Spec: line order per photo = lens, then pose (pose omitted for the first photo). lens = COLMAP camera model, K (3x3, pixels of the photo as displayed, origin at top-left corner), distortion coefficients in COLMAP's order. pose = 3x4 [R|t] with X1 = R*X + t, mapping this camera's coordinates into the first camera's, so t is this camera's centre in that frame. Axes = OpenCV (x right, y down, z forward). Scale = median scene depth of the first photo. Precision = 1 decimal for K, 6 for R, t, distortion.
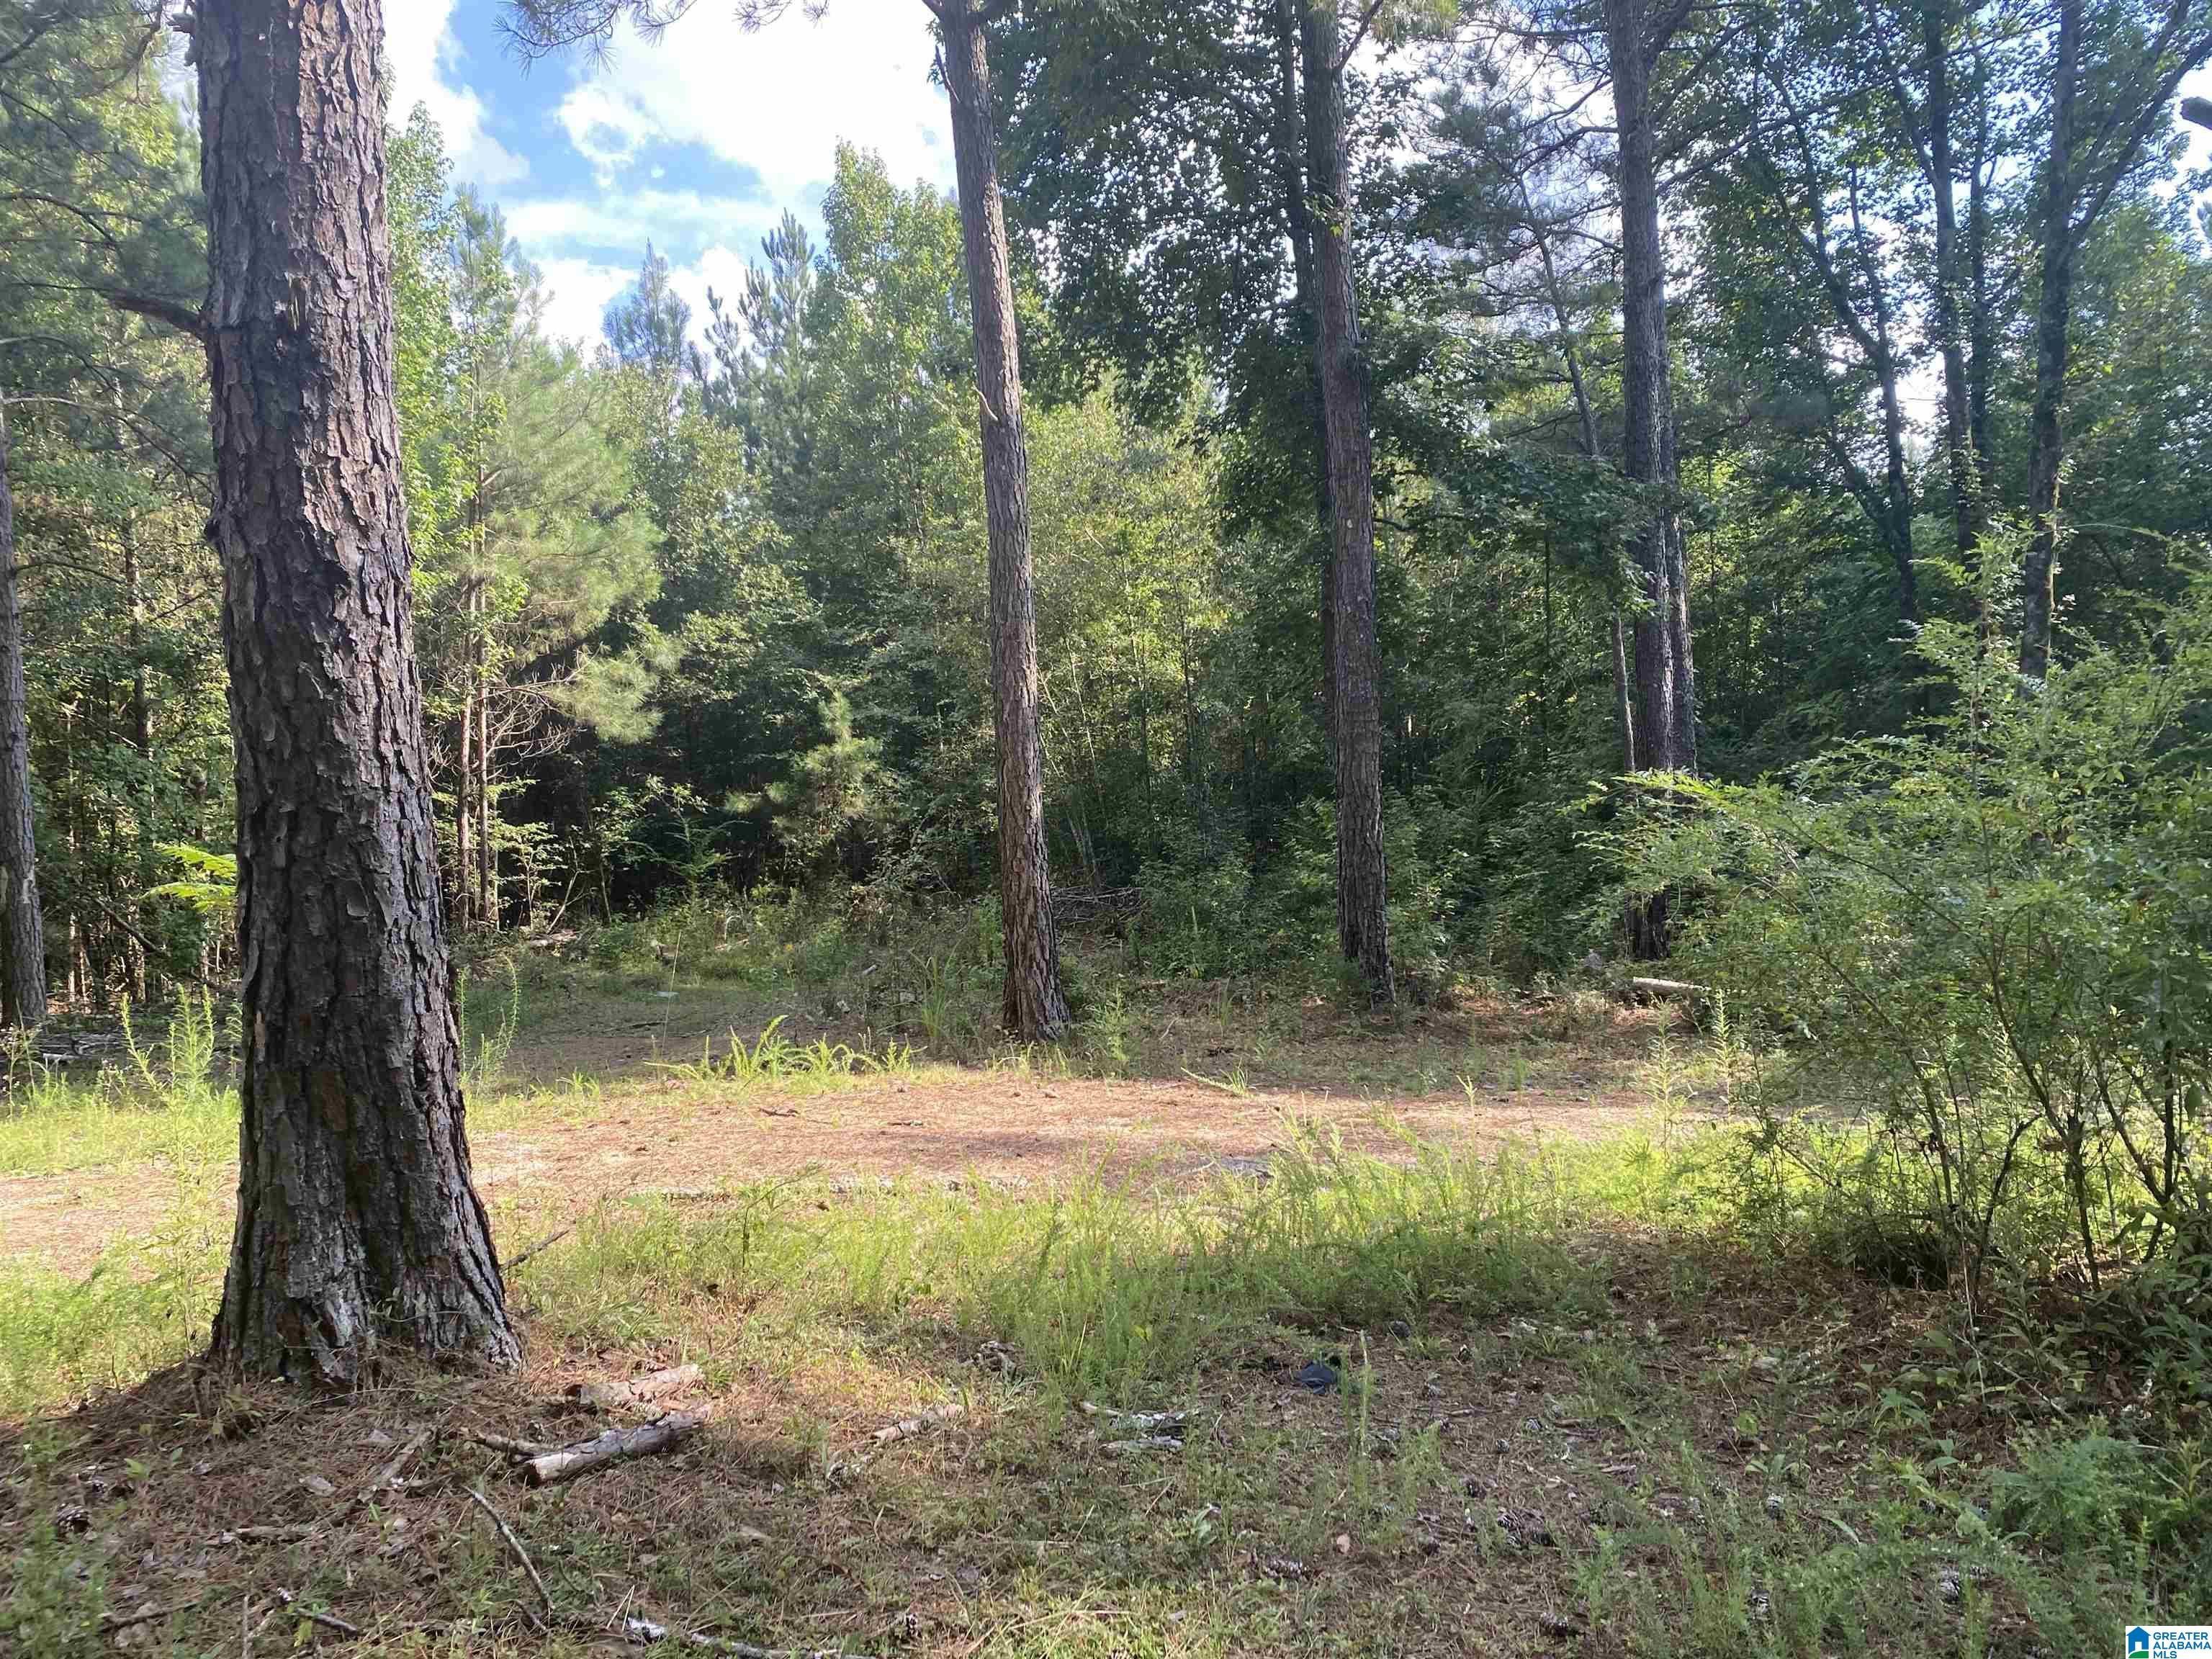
lens RADIAL K [[1727.4, 0, 1100.8], [0, 1727.4, 797.3], [0, 0, 1]] dist [0.048431, -0.003298]
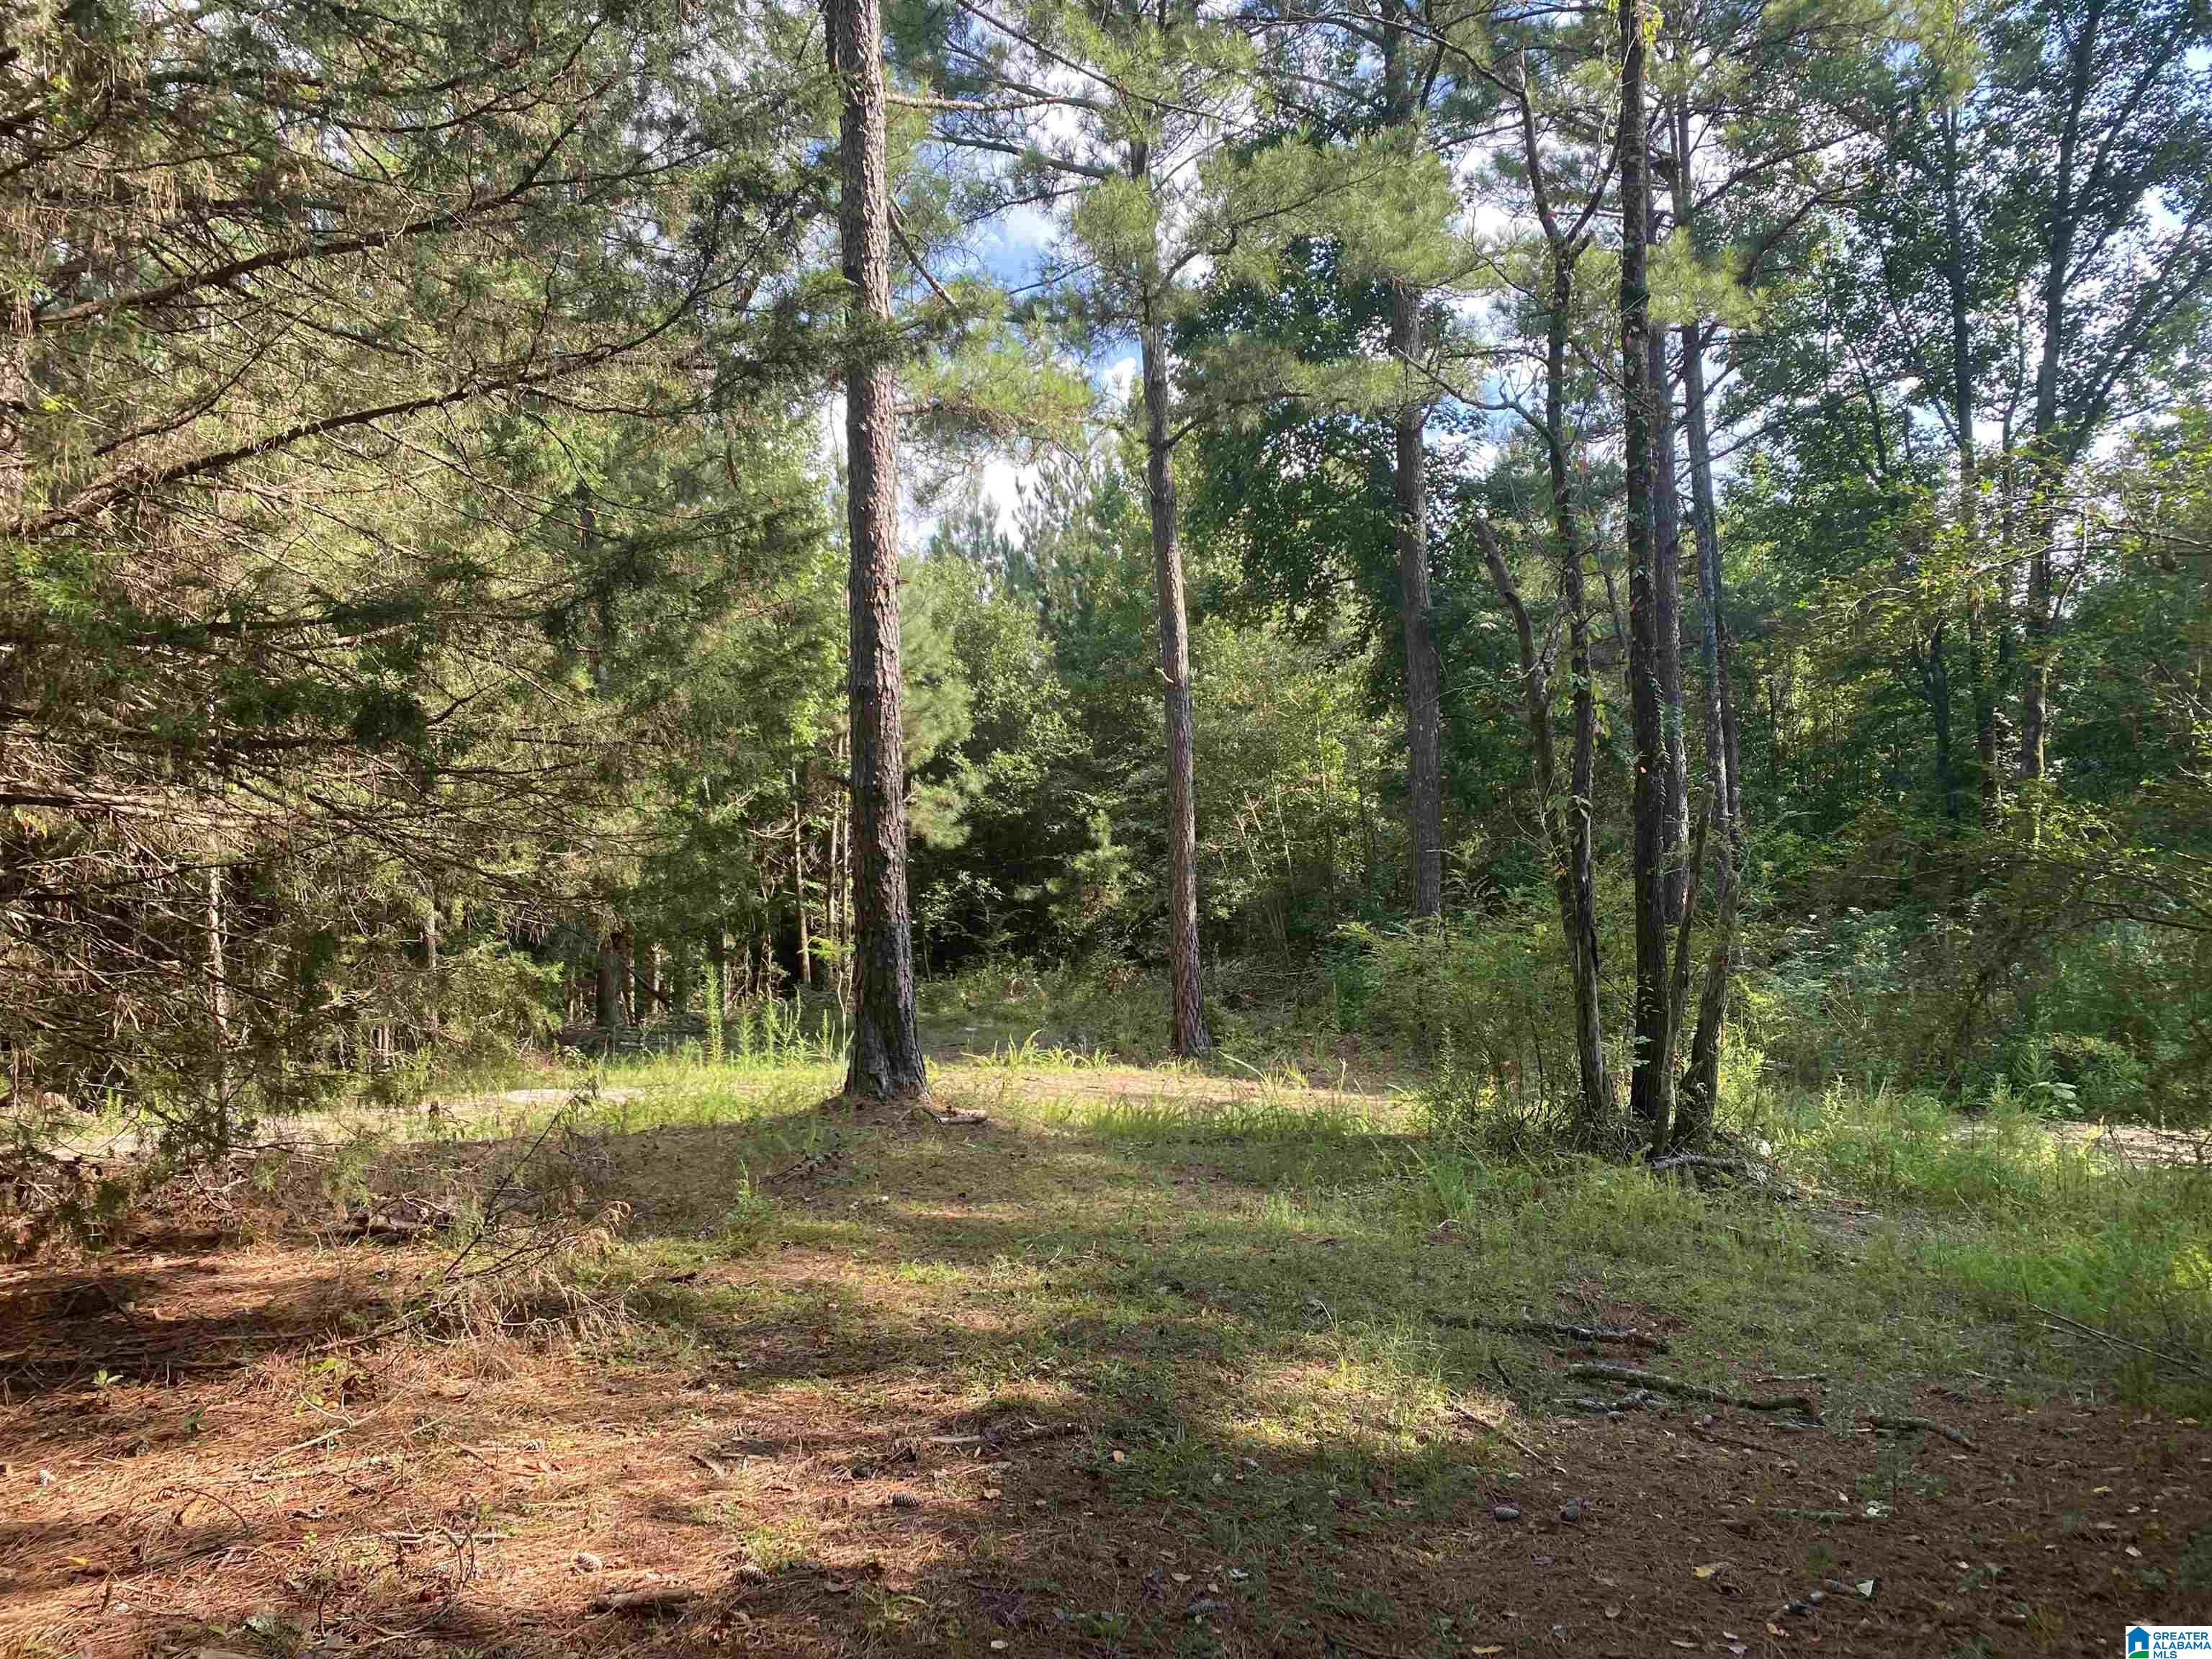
lens RADIAL K [[1727.4, 0, 1100.8], [0, 1727.4, 797.3], [0, 0, 1]] dist [0.048431, -0.003298]
pose [[0.985447, 0.015990, -0.169230, 0.072523], [-0.023446, 0.998836, -0.042151, -0.016136], [0.168359, 0.045505, 0.984675, -0.303321]]
